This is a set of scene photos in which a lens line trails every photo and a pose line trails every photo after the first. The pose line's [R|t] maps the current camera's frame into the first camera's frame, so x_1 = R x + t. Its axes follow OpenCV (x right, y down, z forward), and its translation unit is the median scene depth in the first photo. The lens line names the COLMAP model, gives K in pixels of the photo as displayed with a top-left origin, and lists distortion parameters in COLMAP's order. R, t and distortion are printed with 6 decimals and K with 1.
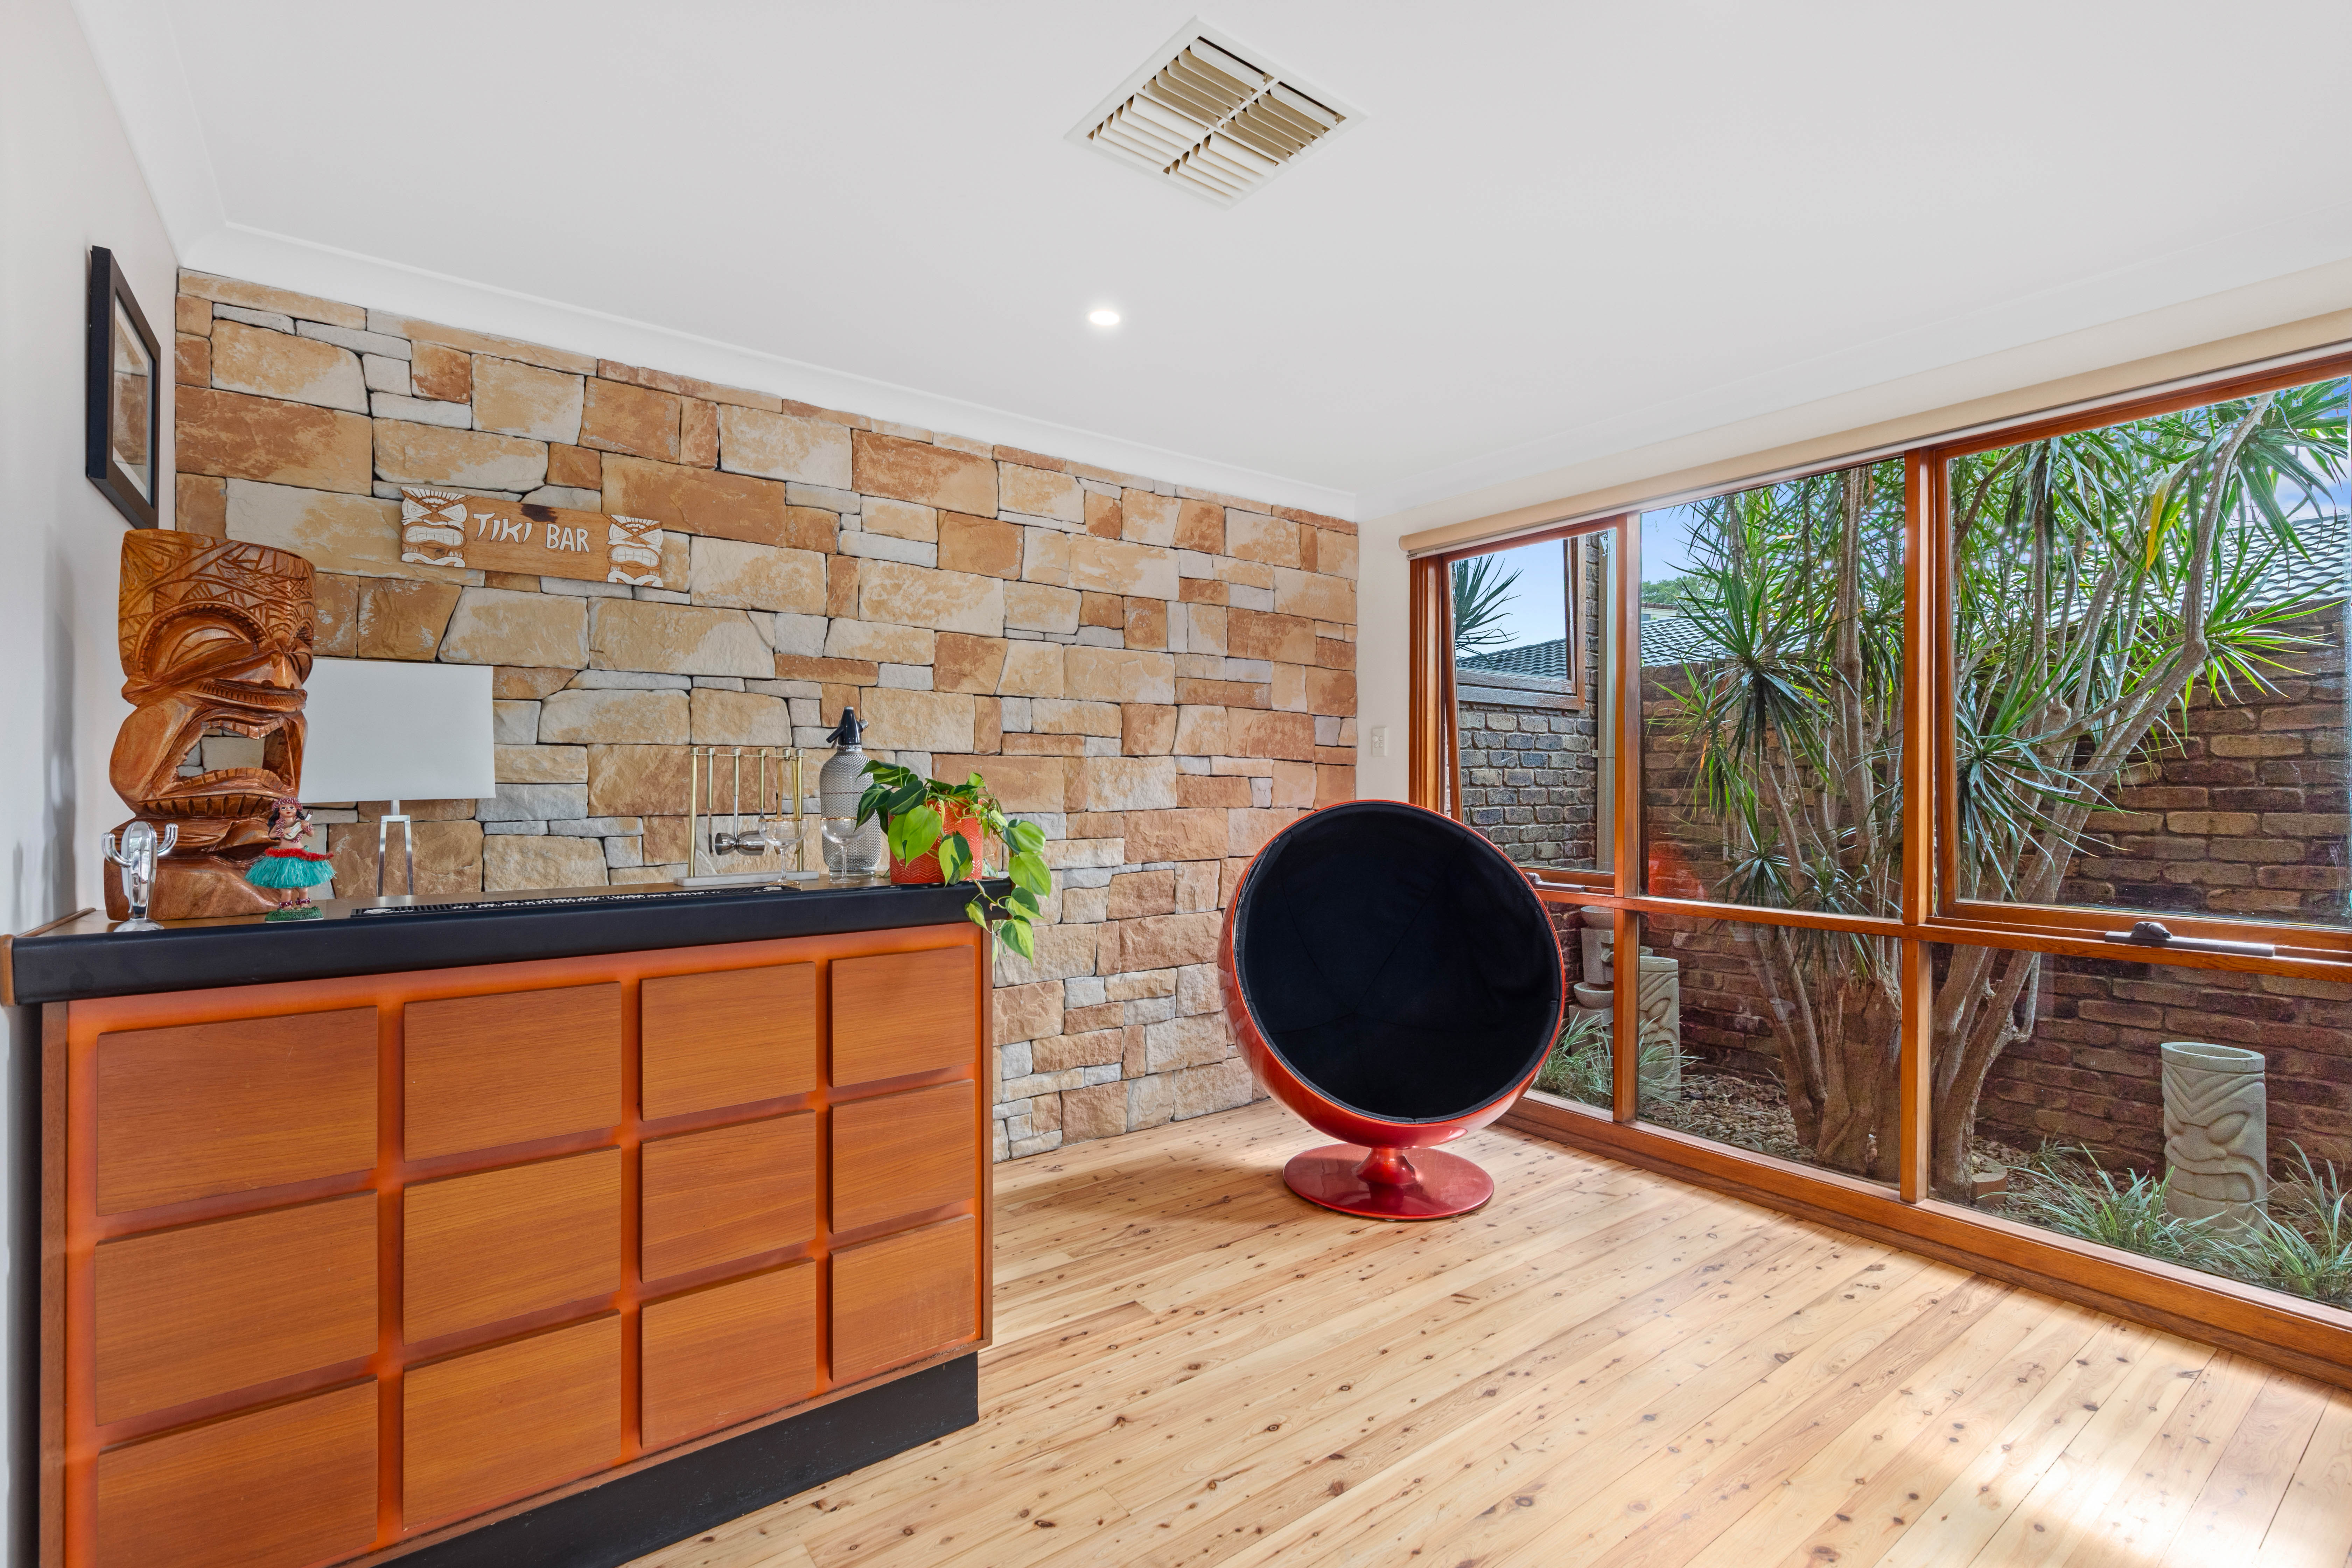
lens RADIAL K [[1051.6, 0, 1176.4], [0, 1051.6, 783.4], [0, 0, 1]] dist [0.001299, 0.000797]
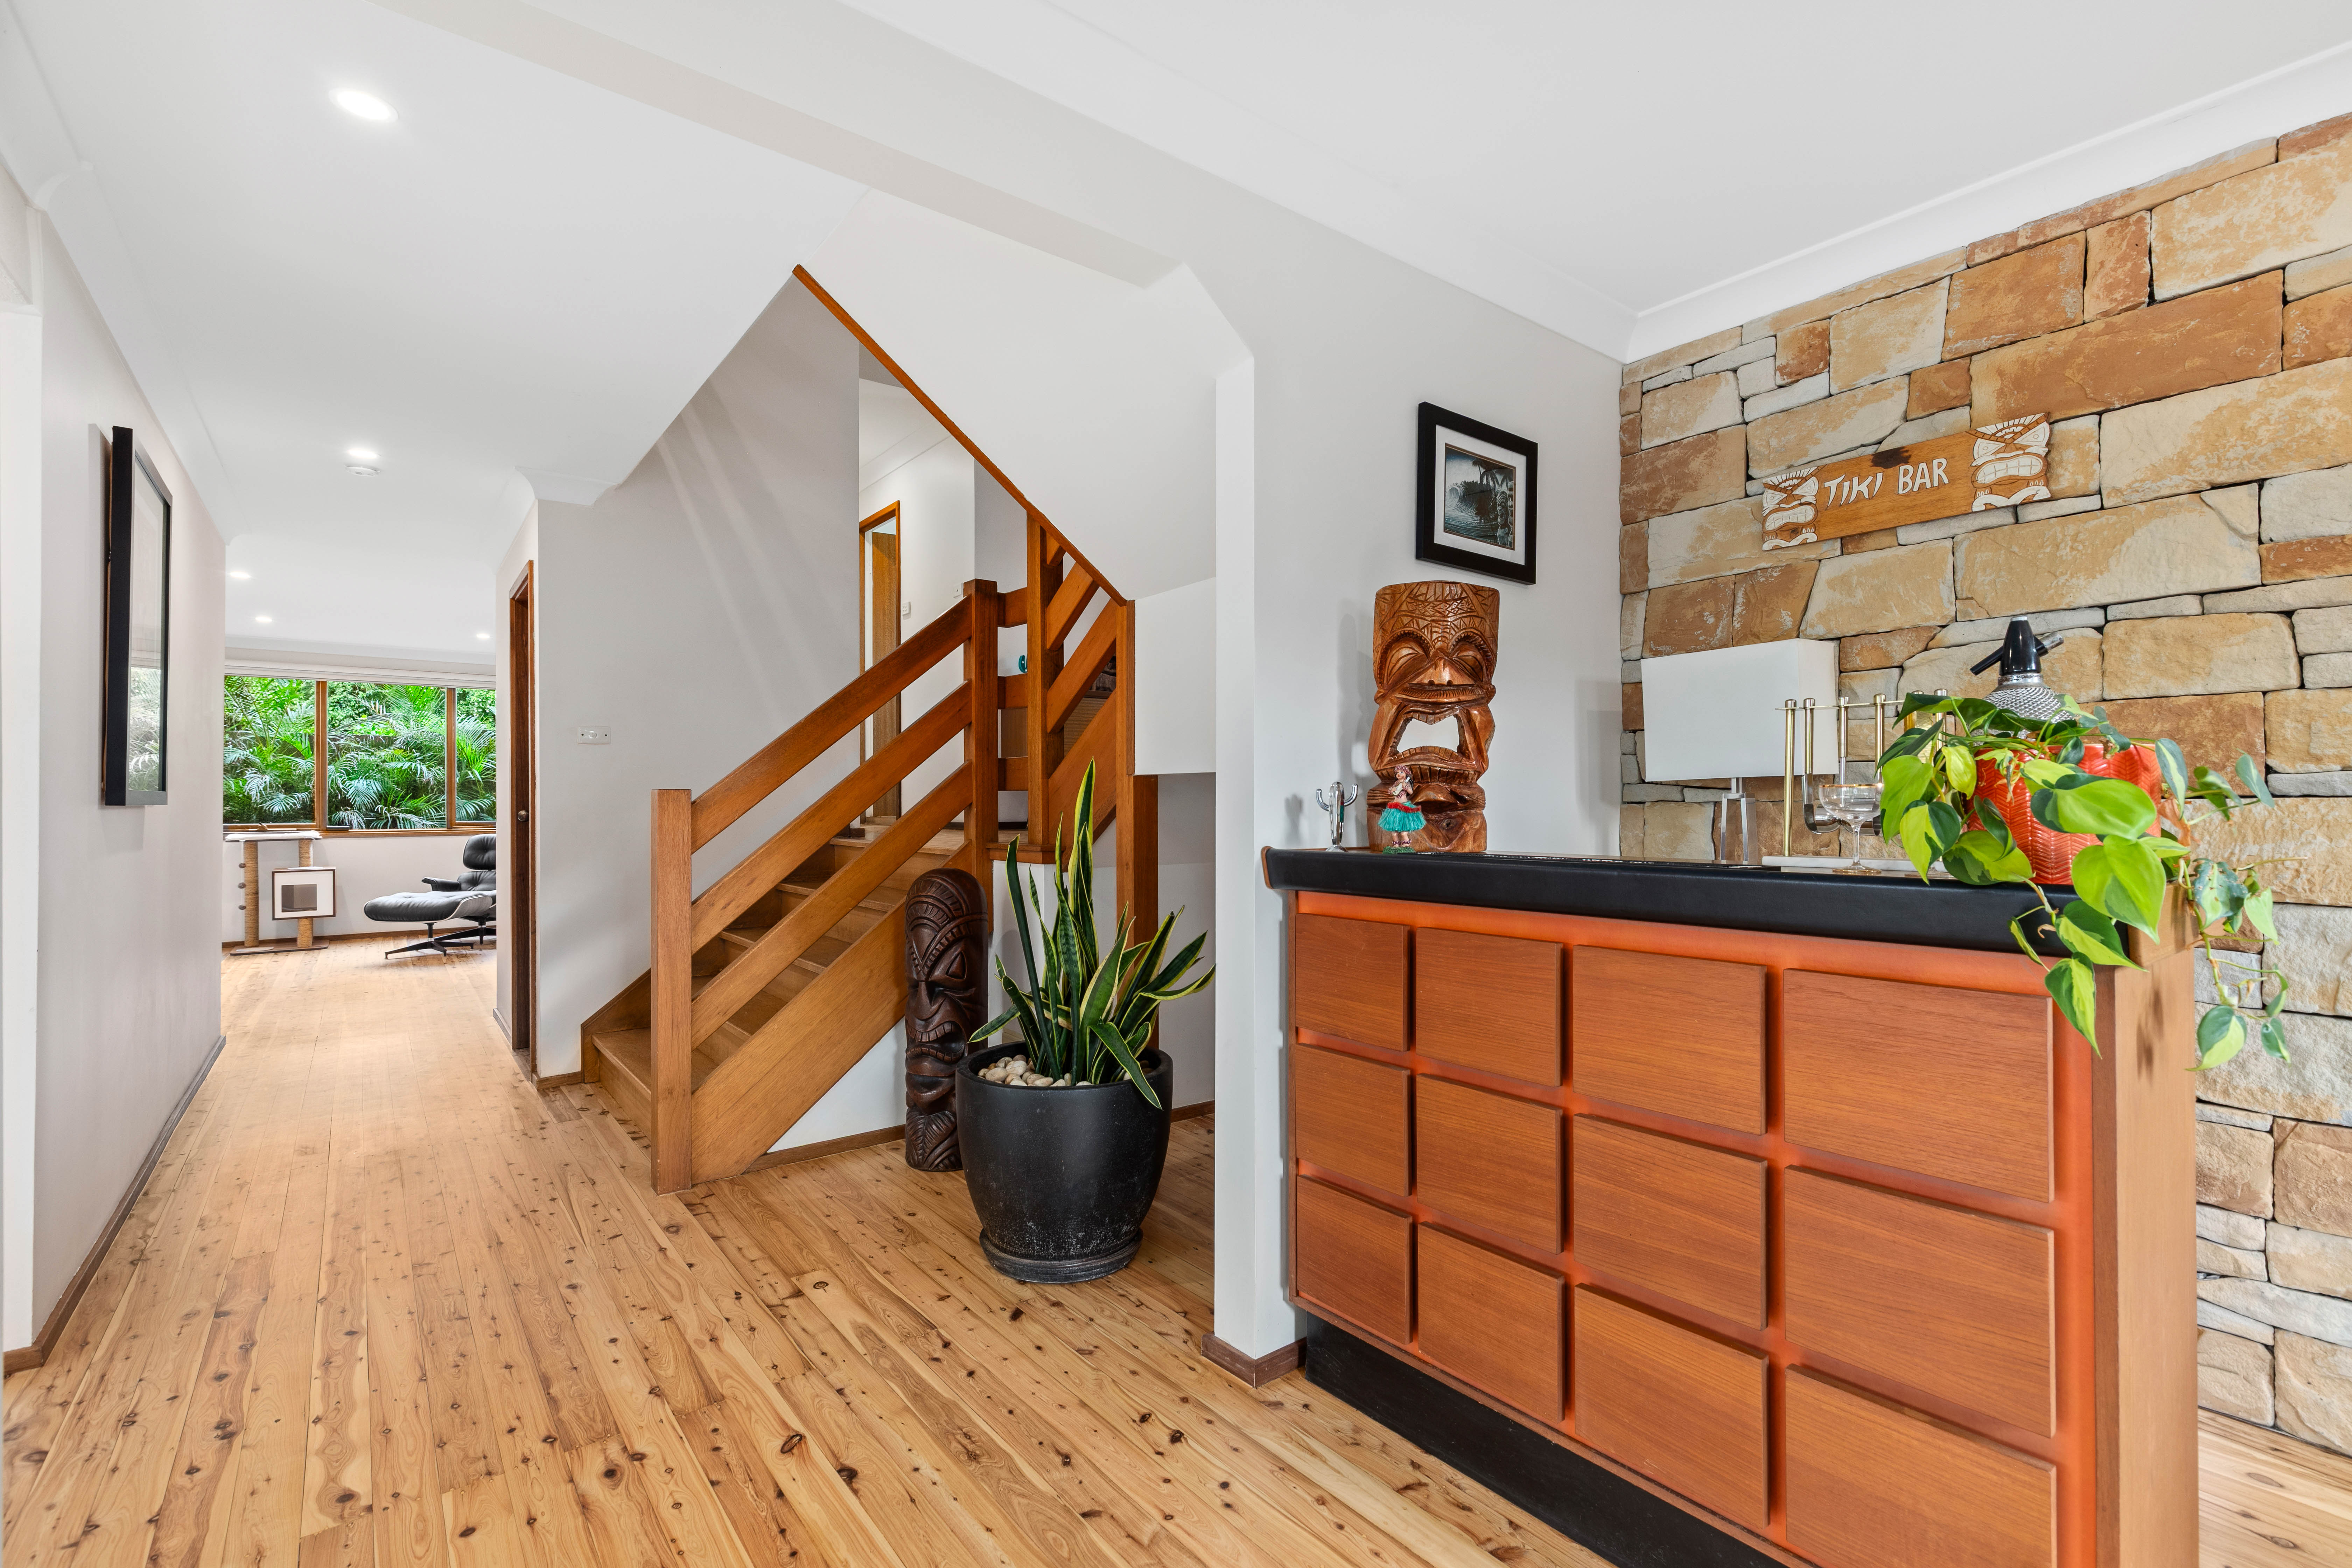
lens RADIAL K [[1051.6, 0, 1180.1], [0, 1051.6, 791.5], [0, 0, 1]] dist [0.001299, 0.000797]
pose [[0.021777, -0.010526, -0.999707, 0.274219], [0.005170, 0.999932, -0.010416, 0.033014], [0.999749, -0.004942, 0.021830, 0.376781]]
